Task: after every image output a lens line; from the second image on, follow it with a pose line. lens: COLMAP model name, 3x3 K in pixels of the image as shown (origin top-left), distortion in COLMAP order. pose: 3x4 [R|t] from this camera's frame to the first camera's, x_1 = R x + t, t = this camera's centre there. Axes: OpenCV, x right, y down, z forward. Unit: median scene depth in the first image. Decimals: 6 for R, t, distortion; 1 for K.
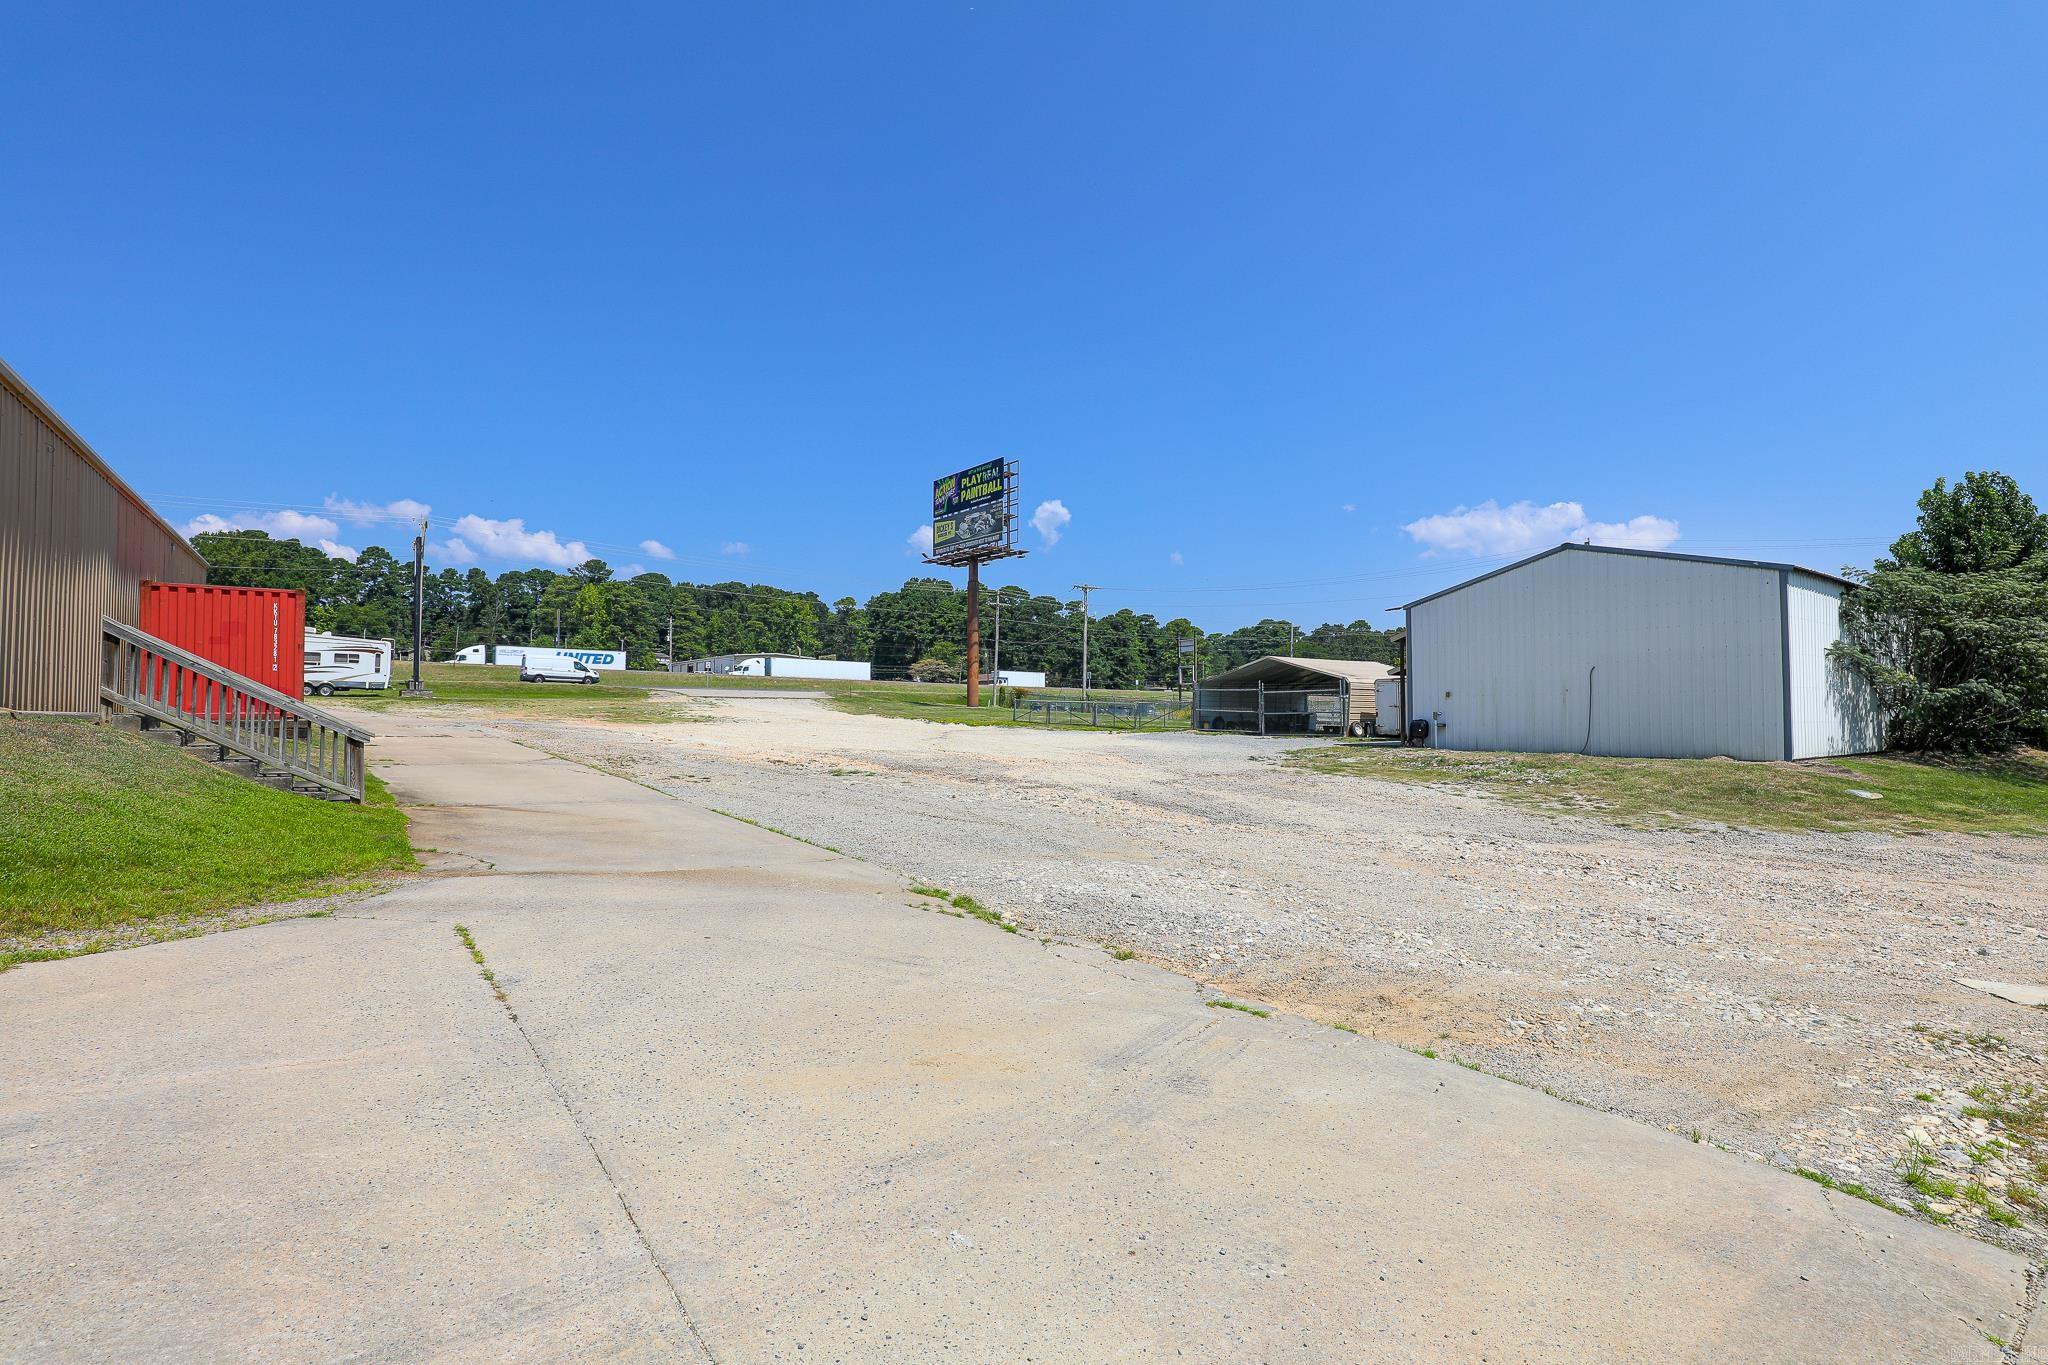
lens RADIAL K [[931.8, 0, 1036.9], [0, 931.8, 680.6], [0, 0, 1]] dist [-0.017419, 0.004422]
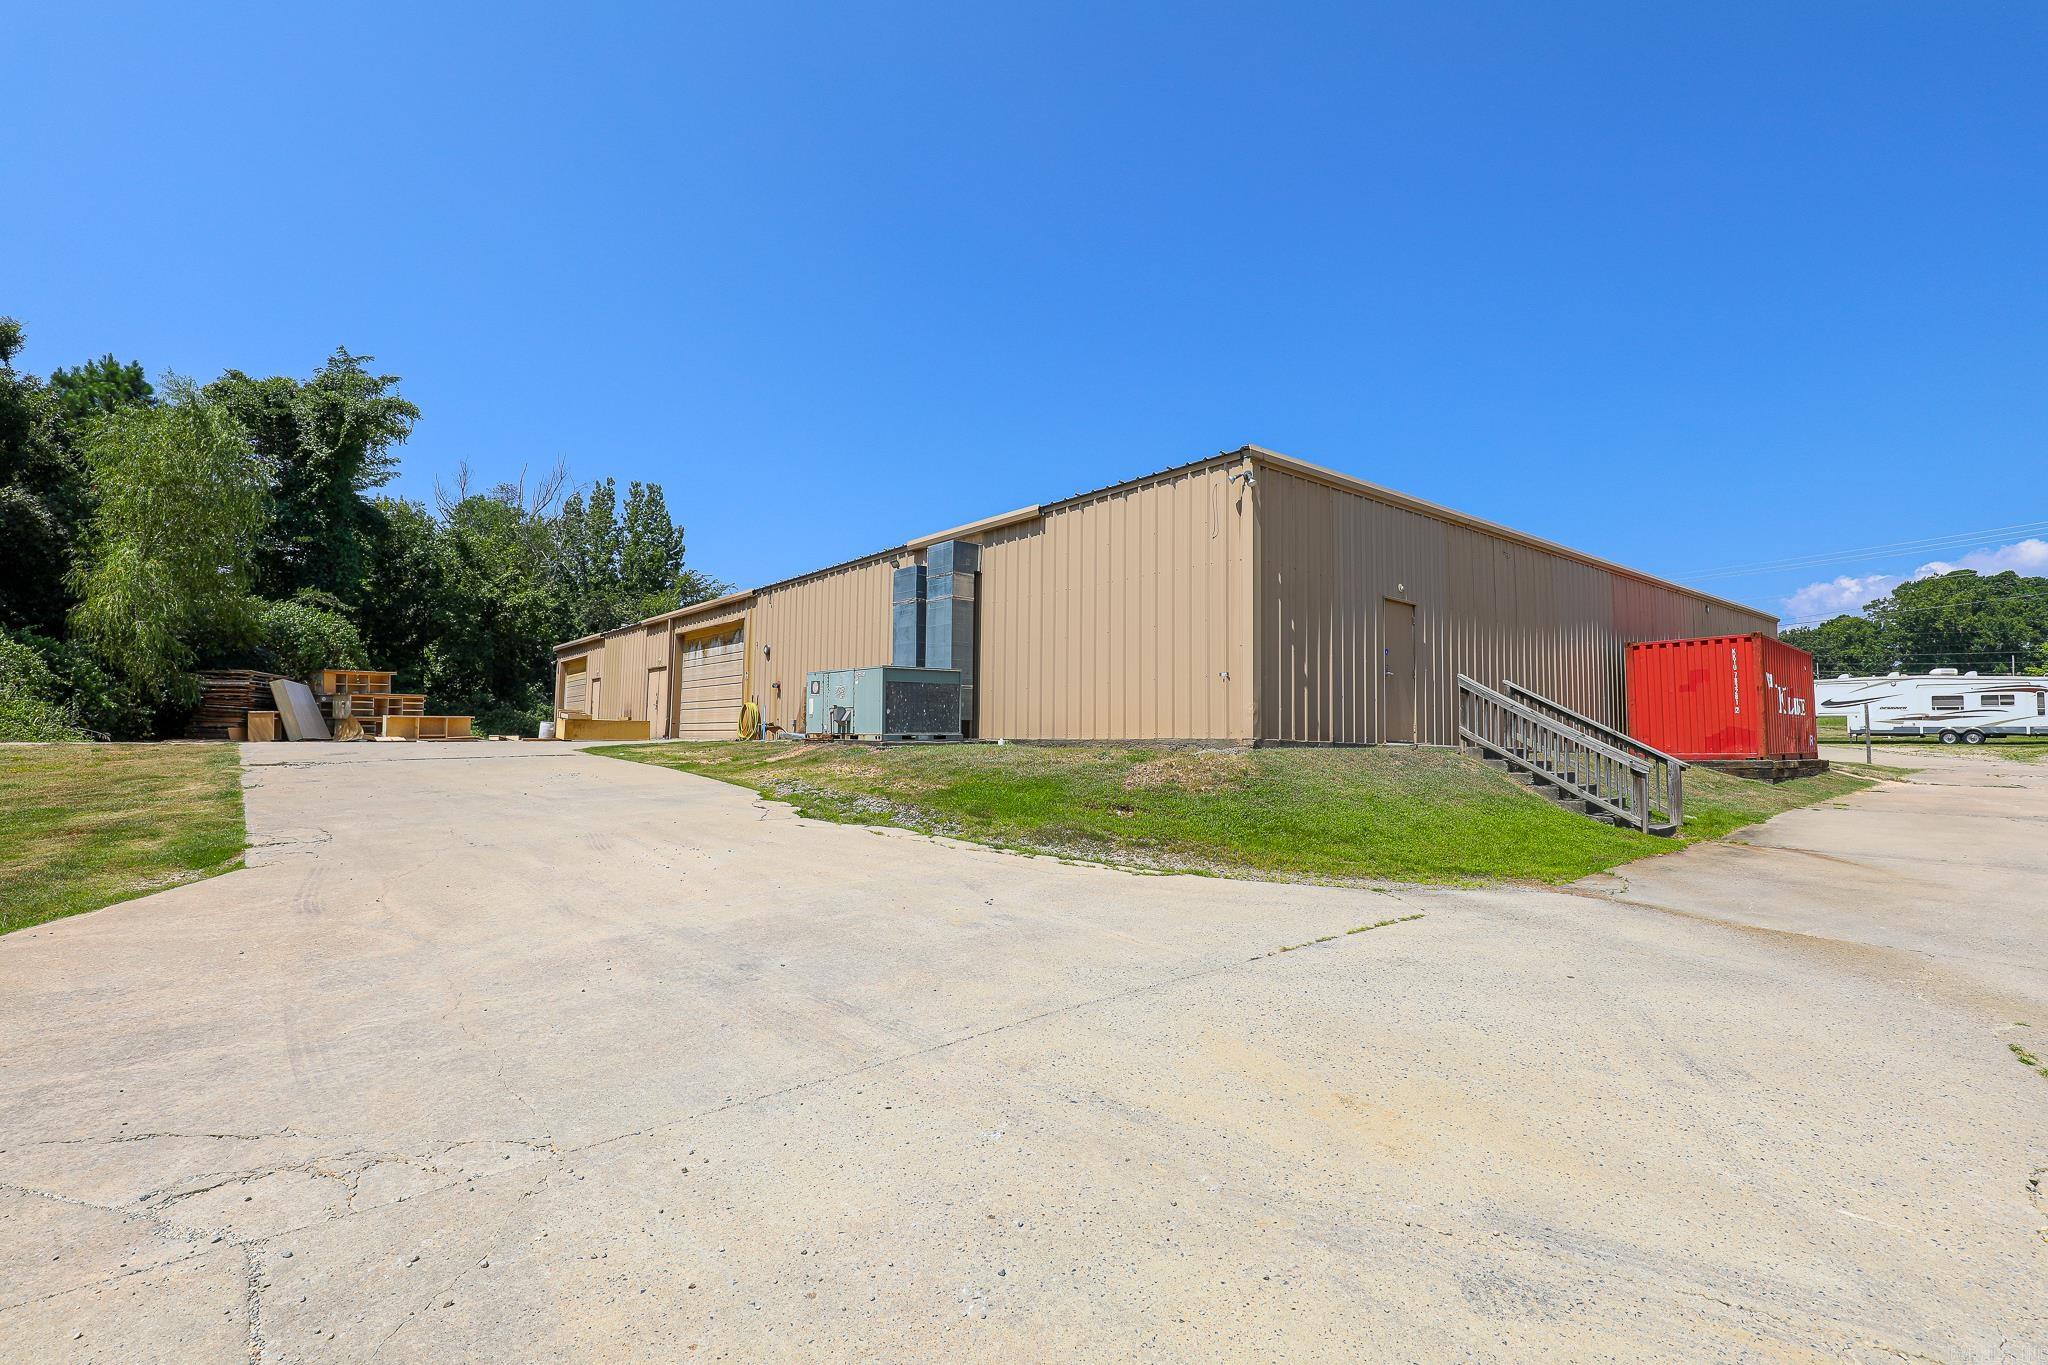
lens RADIAL K [[931.8, 0, 1031.7], [0, 931.8, 691.2], [0, 0, 1]] dist [-0.017419, 0.004422]
pose [[0.048934, -0.072080, -0.996198, 0.183403], [0.023740, 0.997195, -0.070986, 0.020634], [0.998520, -0.020176, 0.050508, 0.162462]]
